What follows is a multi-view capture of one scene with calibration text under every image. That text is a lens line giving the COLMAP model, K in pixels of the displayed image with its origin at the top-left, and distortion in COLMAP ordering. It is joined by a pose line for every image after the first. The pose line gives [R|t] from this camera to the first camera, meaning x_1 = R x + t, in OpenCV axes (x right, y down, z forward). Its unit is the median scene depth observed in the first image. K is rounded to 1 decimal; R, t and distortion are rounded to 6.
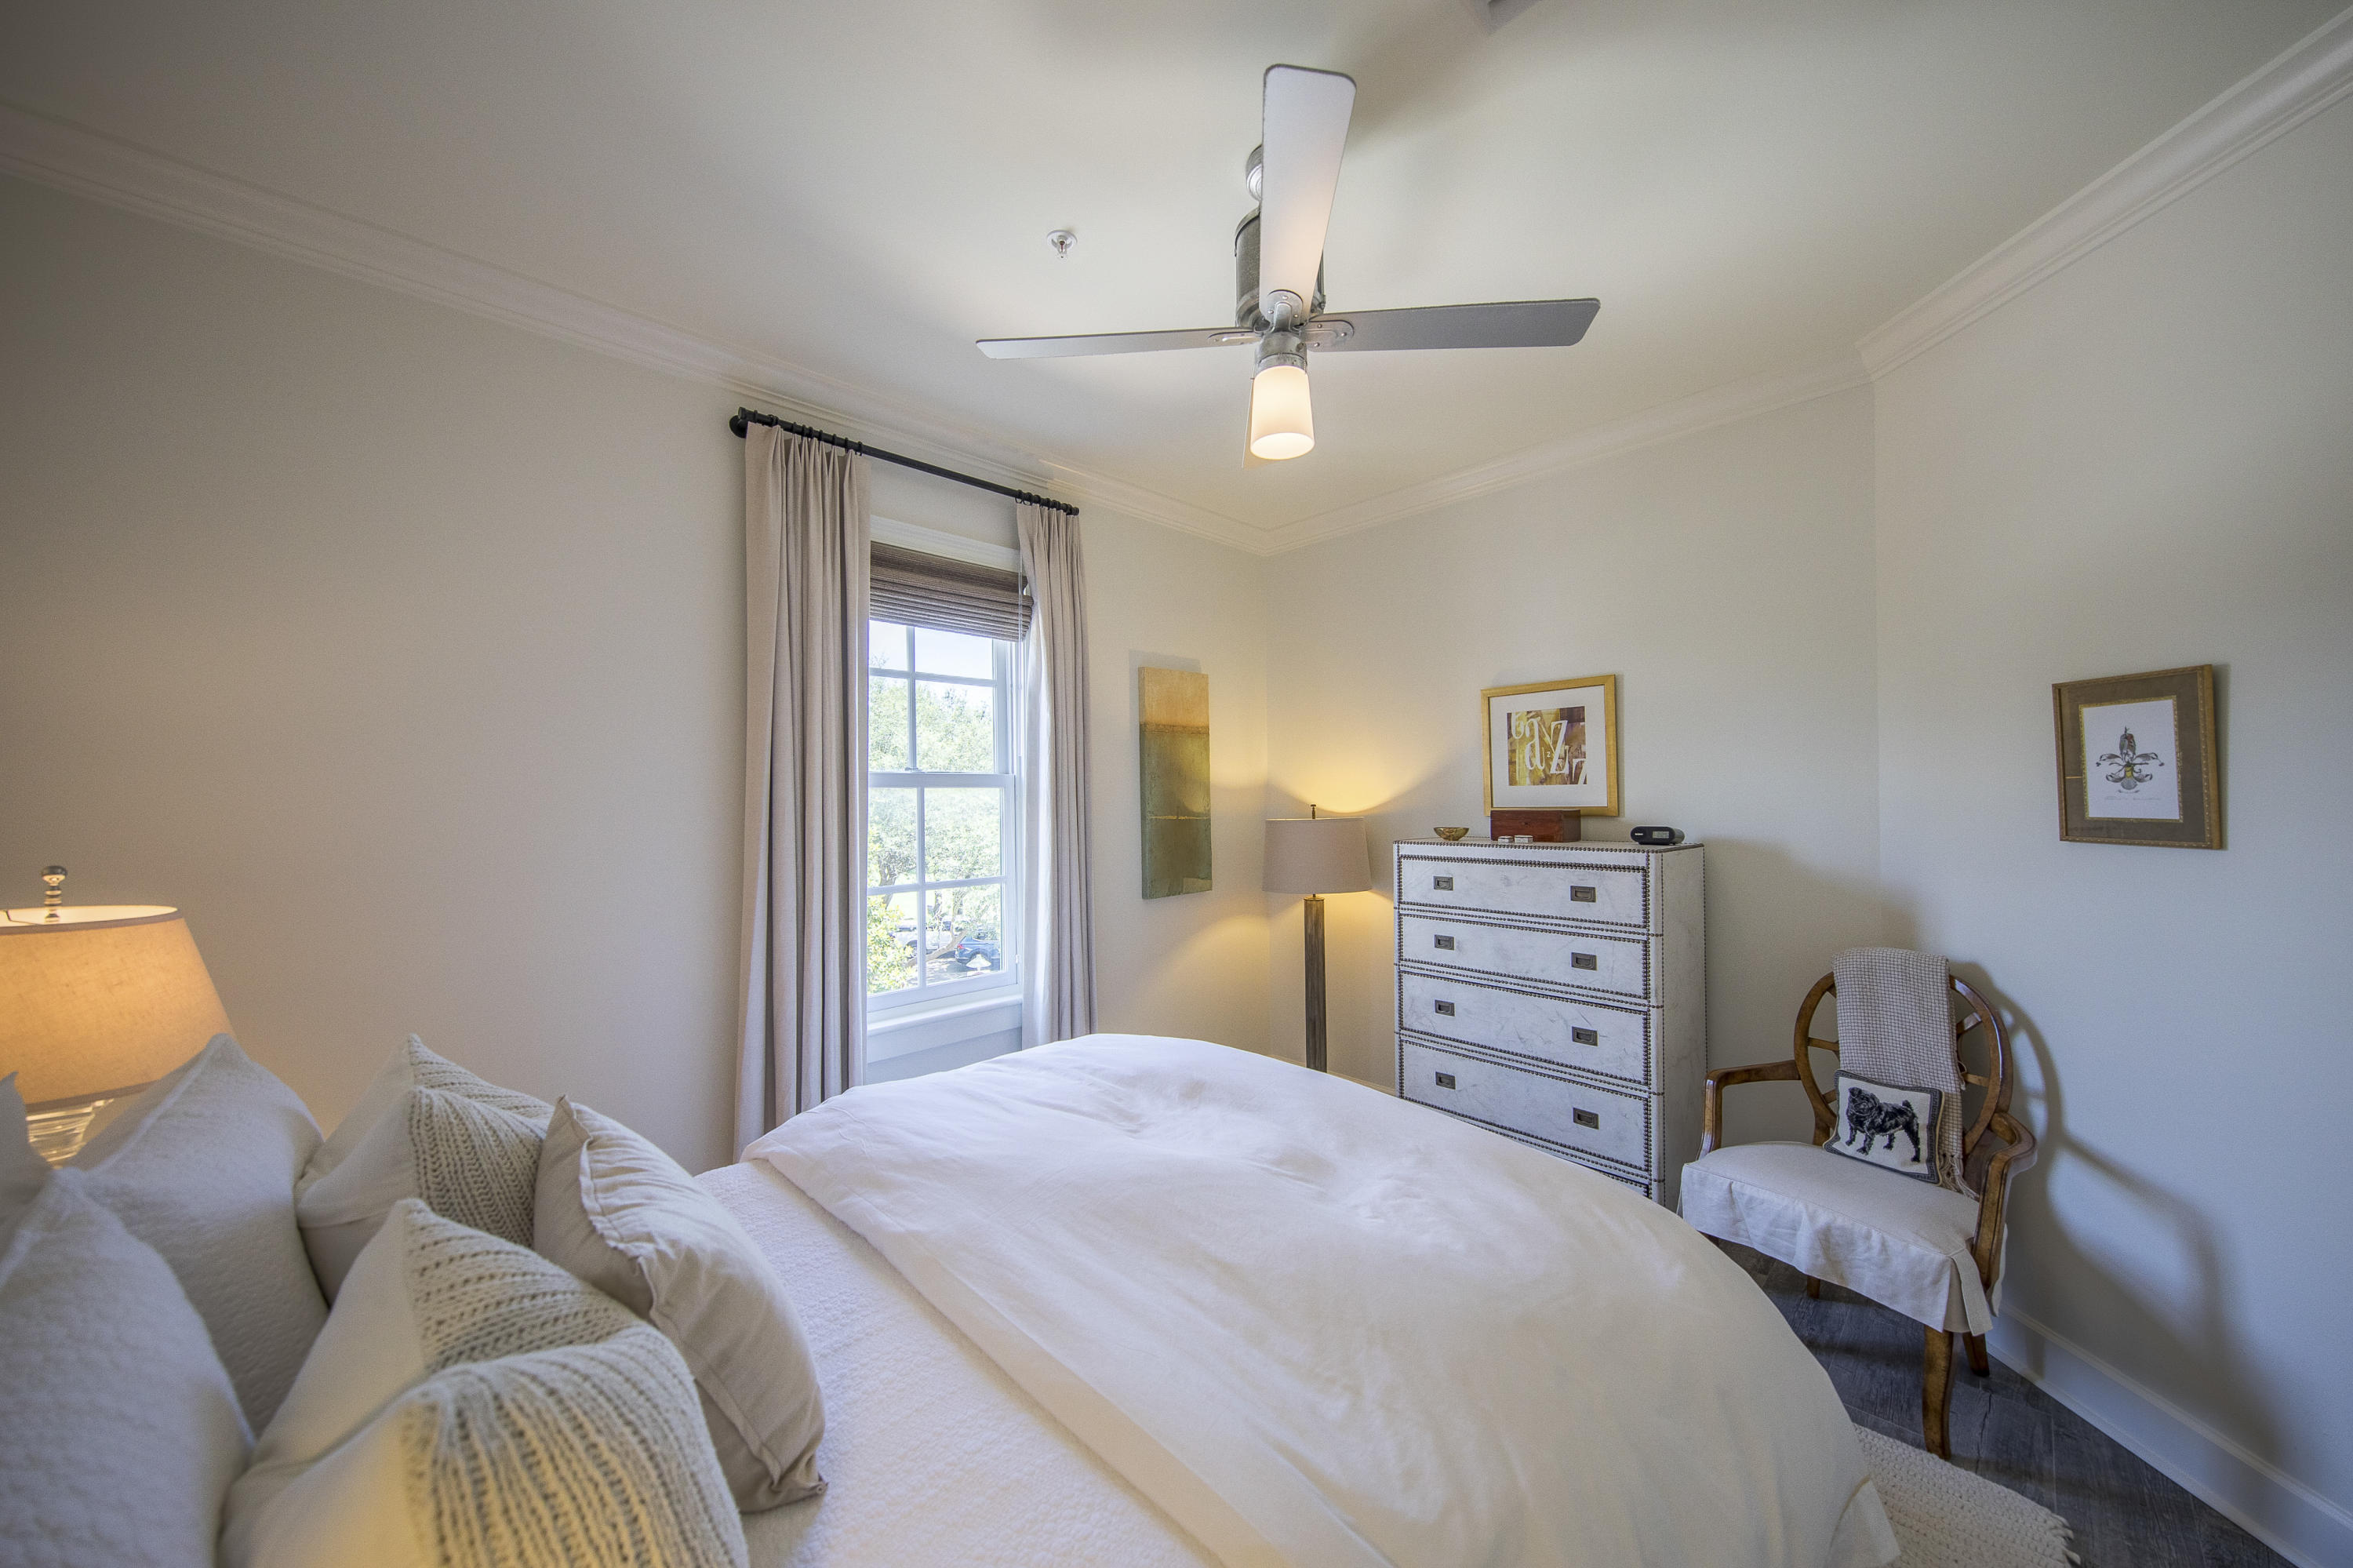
lens RADIAL K [[836.3, 0, 1176.5], [0, 836.3, 784.0], [0, 0, 1]] dist [0.018576, -0.000043]
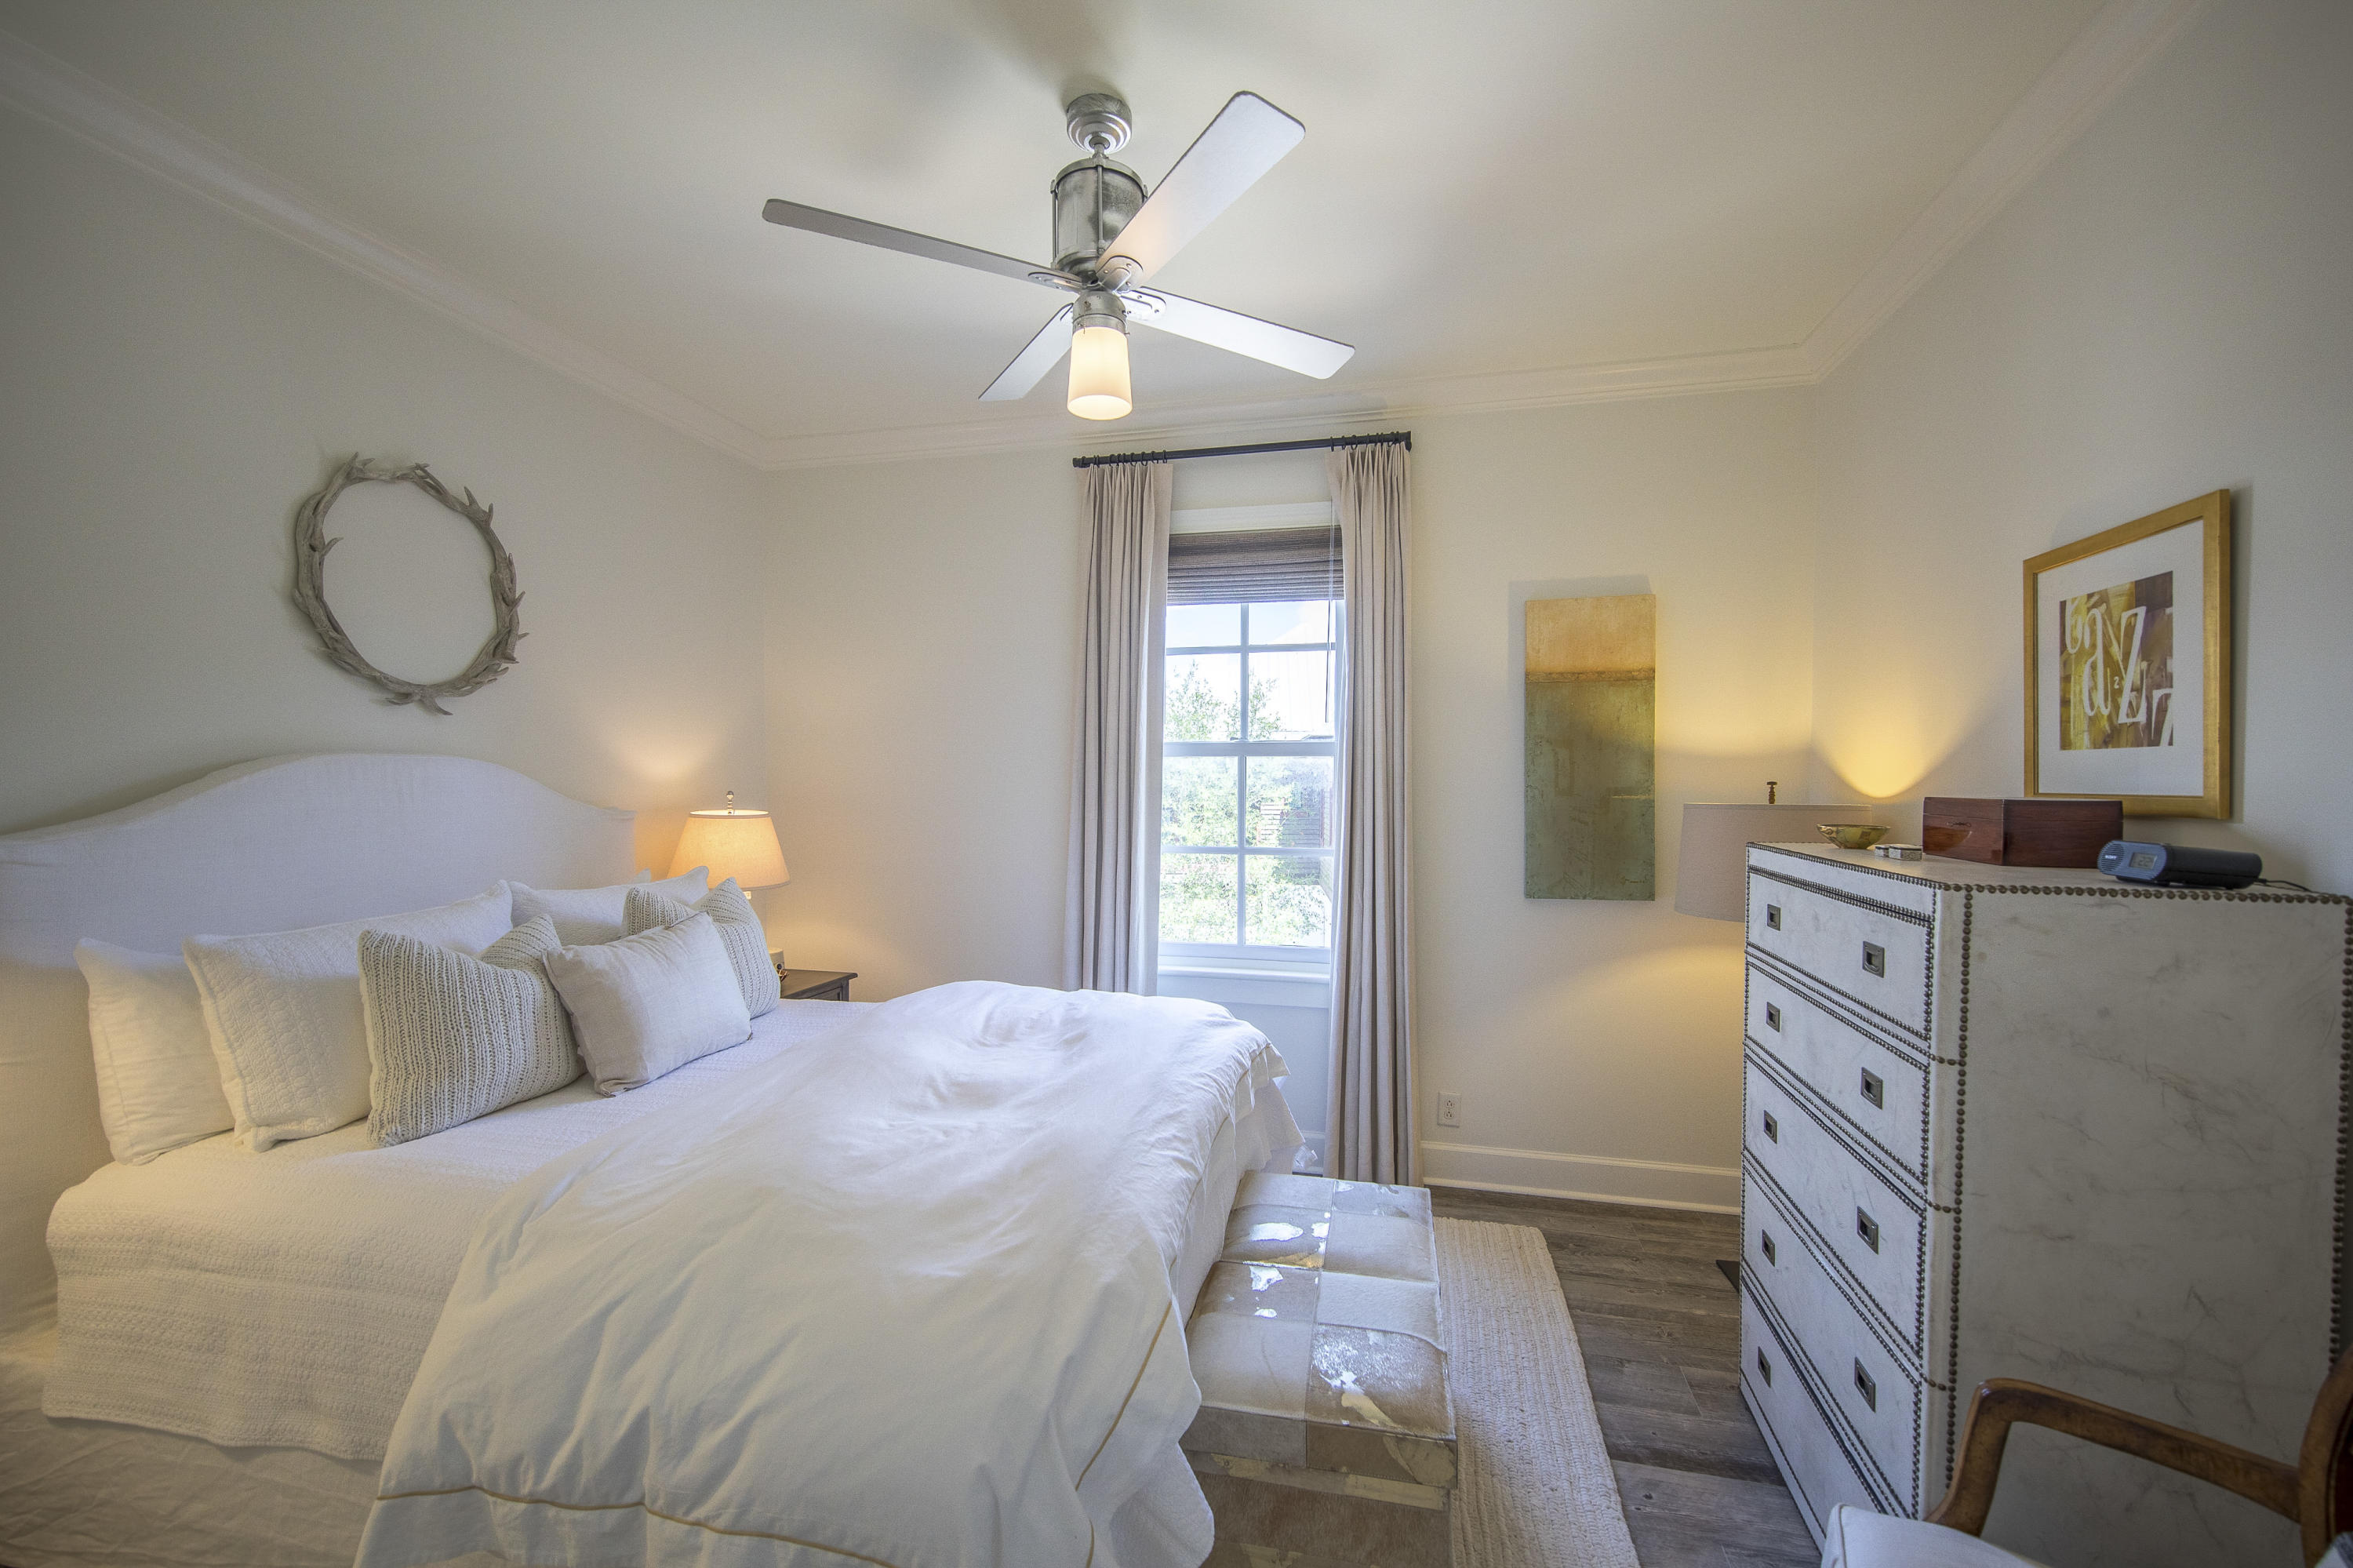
lens RADIAL K [[993.9, 0, 1180.5], [0, 993.9, 795.9], [0, 0, 1]] dist [0.015828, -0.007097]
pose [[0.513538, 0.032505, -0.857451, 0.666686], [0.006059, 0.999120, 0.041504, 0.001538], [0.858045, -0.026510, 0.512889, 0.267943]]
